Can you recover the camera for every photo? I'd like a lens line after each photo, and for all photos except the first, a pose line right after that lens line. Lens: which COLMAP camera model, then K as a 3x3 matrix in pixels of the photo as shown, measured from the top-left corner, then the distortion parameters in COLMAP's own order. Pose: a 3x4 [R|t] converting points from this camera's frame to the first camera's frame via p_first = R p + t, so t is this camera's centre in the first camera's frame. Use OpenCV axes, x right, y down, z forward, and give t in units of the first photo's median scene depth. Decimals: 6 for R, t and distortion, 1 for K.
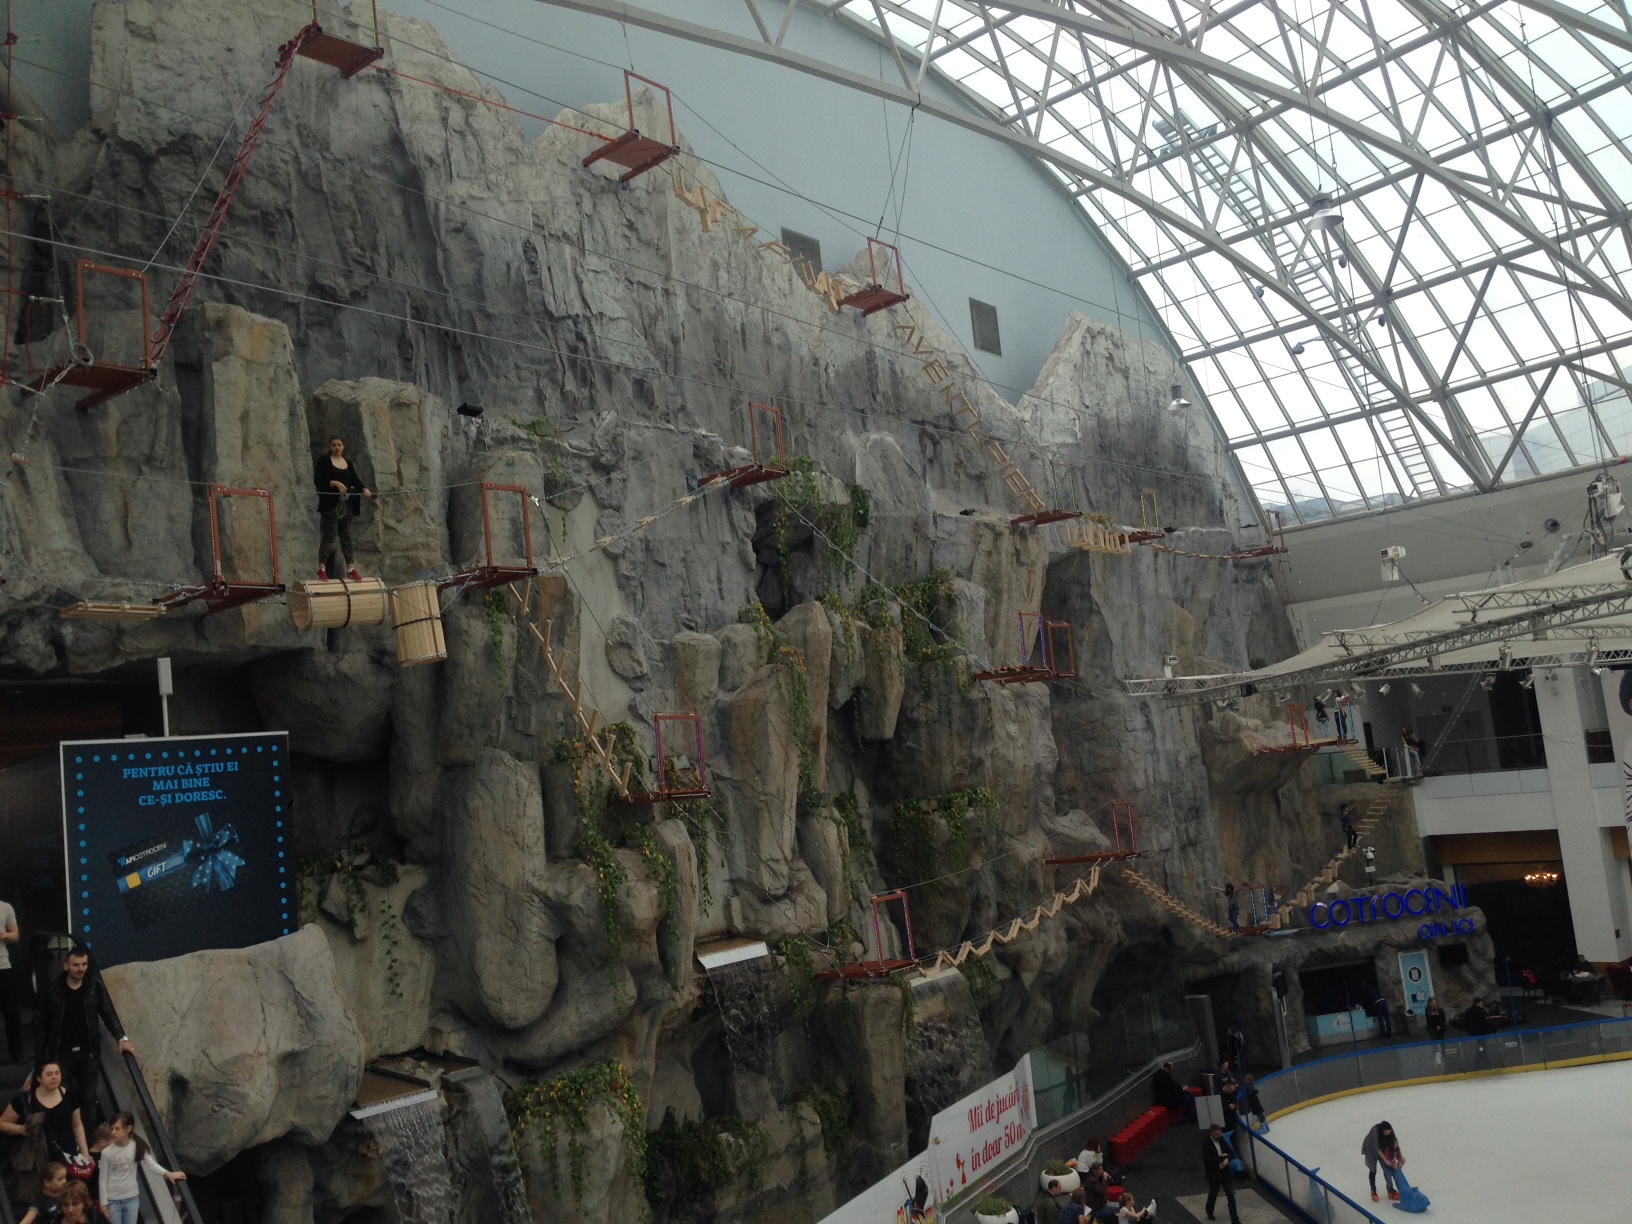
lens RADIAL K [[1494.2, 0, 800.9], [0, 1494.2, 631.0], [0, 0, 1]] dist [0.153247, -0.256476]
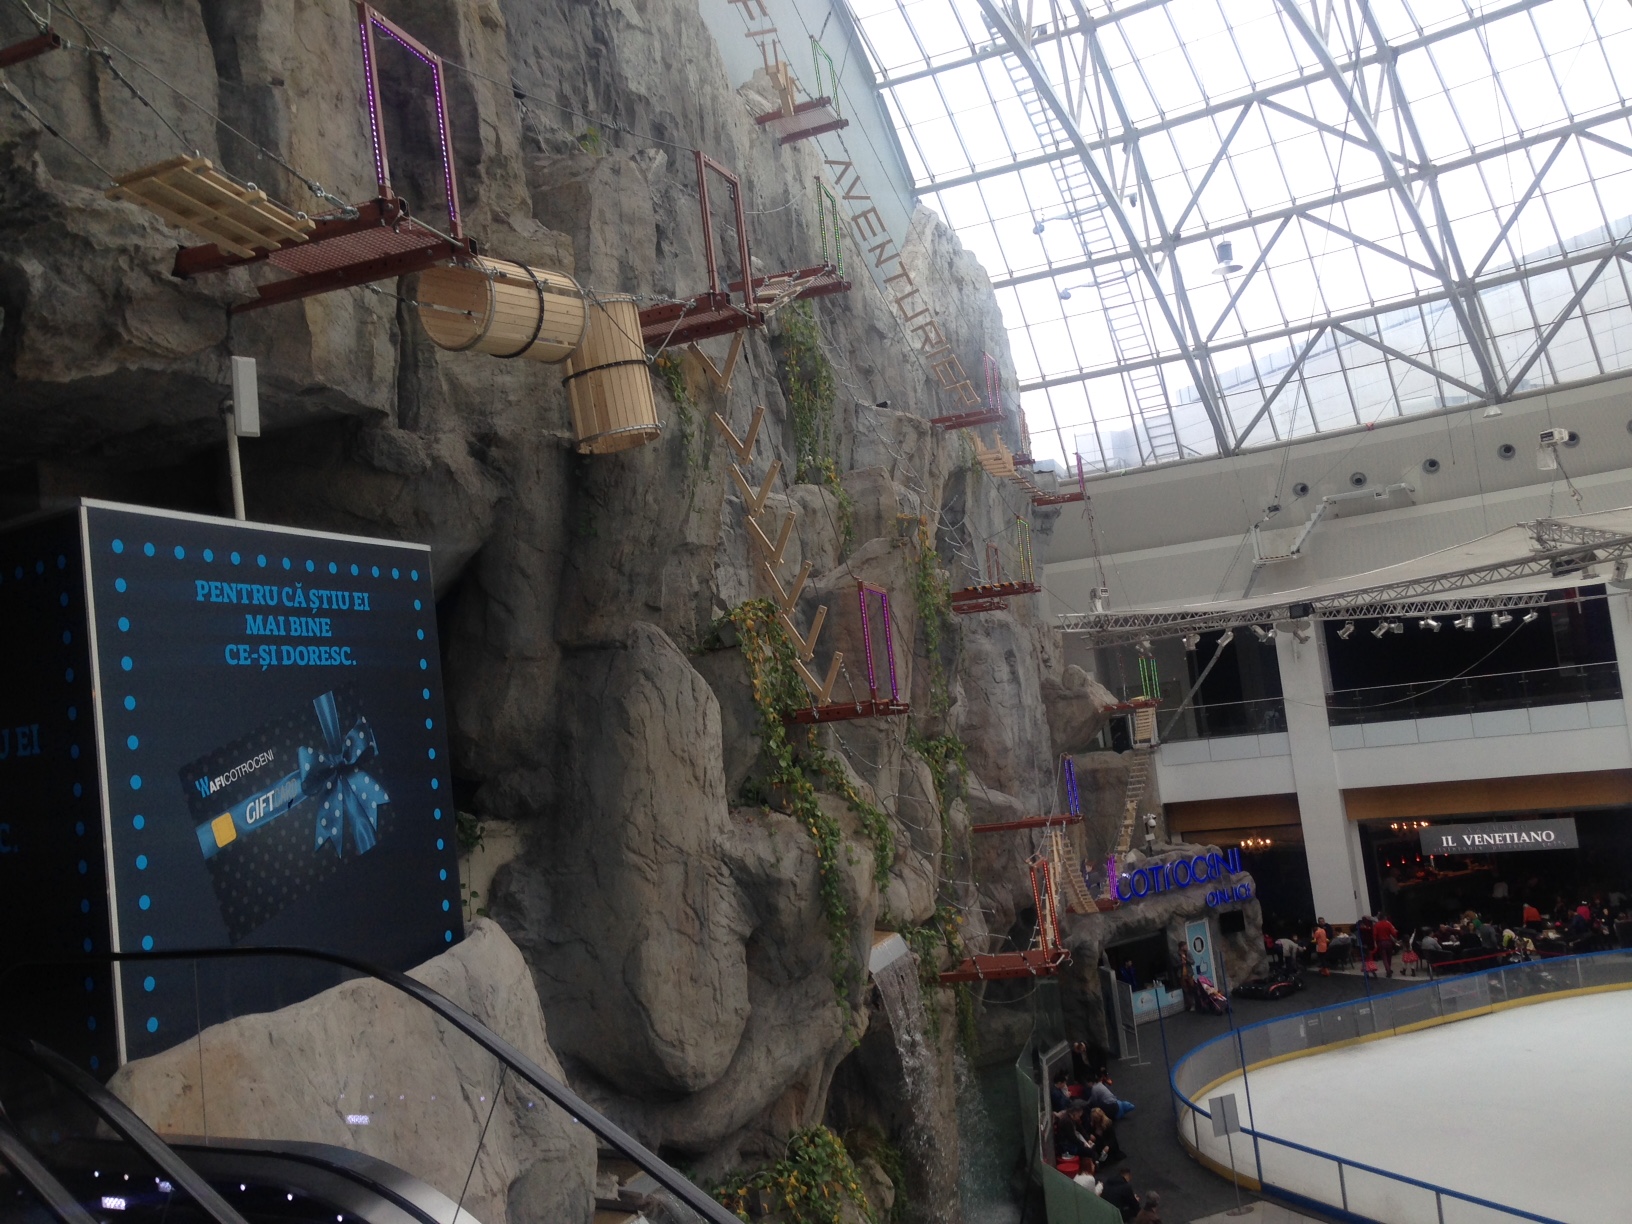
lens RADIAL K [[1486.6, 0, 816.0], [0, 1486.6, 612.0], [0, 0, 1]] dist [0.100744, -0.104534]
pose [[0.934134, 0.024016, 0.356113, -0.328133], [-0.017445, 0.999613, -0.021653, 0.080531], [-0.356495, 0.014015, 0.934192, 0.399491]]
